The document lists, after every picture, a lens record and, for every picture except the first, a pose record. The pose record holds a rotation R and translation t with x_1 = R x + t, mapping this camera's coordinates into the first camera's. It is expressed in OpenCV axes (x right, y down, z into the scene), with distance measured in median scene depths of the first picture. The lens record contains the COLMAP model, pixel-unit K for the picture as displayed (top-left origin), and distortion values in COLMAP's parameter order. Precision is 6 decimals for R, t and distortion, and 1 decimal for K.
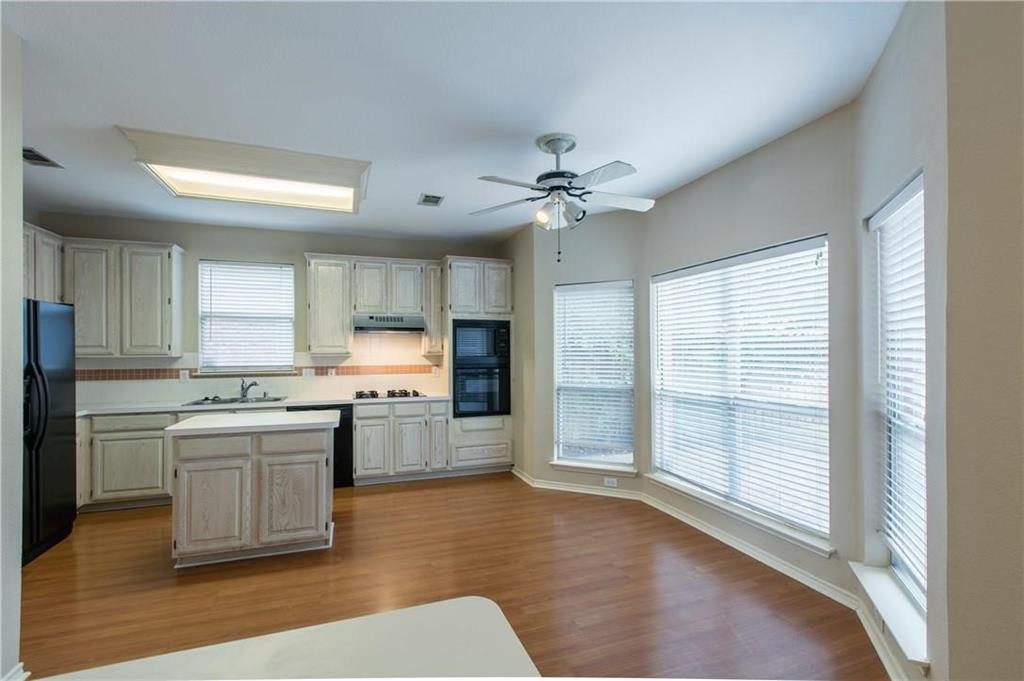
lens RADIAL K [[460.1, 0, 512.0], [0, 460.1, 340.5], [0, 0, 1]] dist [0.000002, 0.000186]
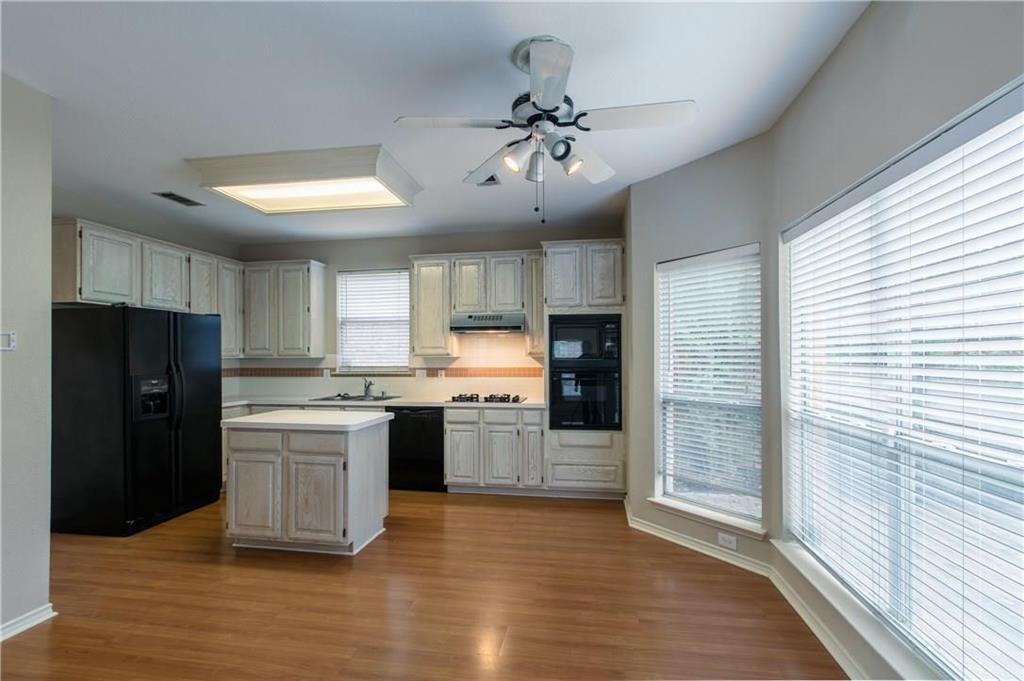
lens RADIAL K [[467.0, 0, 510.3], [0, 467.0, 347.1], [0, 0, 1]] dist [-0.001179, -0.000287]
pose [[0.870122, -0.009714, -0.492741, 0.249886], [0.013060, 0.999909, 0.003351, 0.010603], [0.492664, -0.009351, 0.870169, 0.211015]]
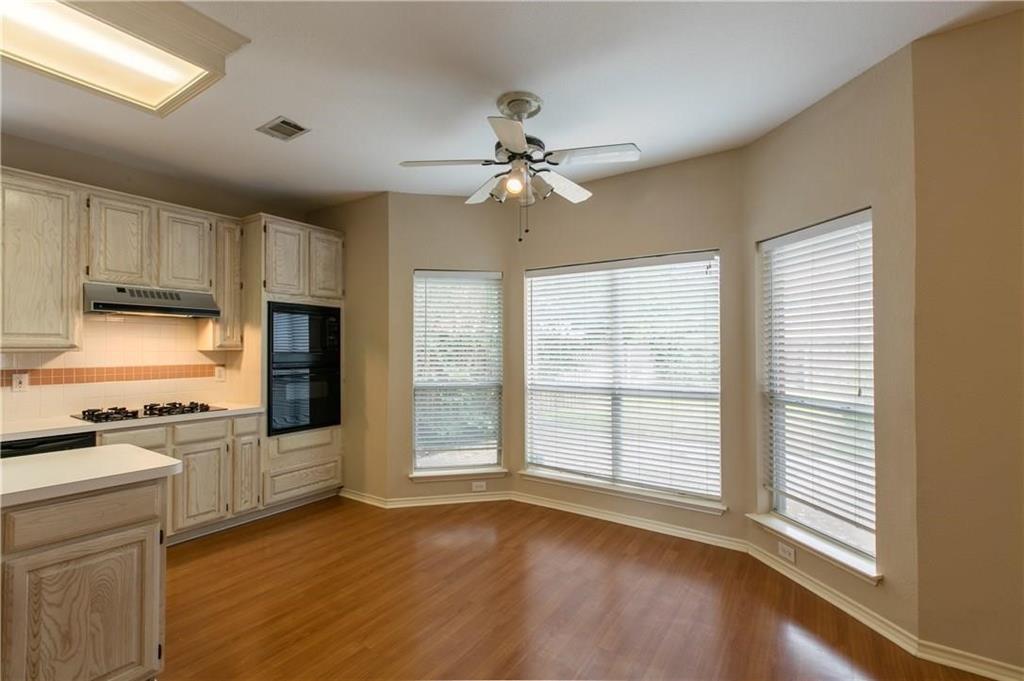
lens RADIAL K [[458.5, 0, 517.1], [0, 458.5, 337.9], [0, 0, 1]] dist [0.000801, -0.000089]
pose [[0.801431, 0.017689, 0.597826, -0.256341], [-0.016998, 0.999832, -0.006797, 0.010608], [-0.597846, -0.004715, 0.801597, 0.187859]]
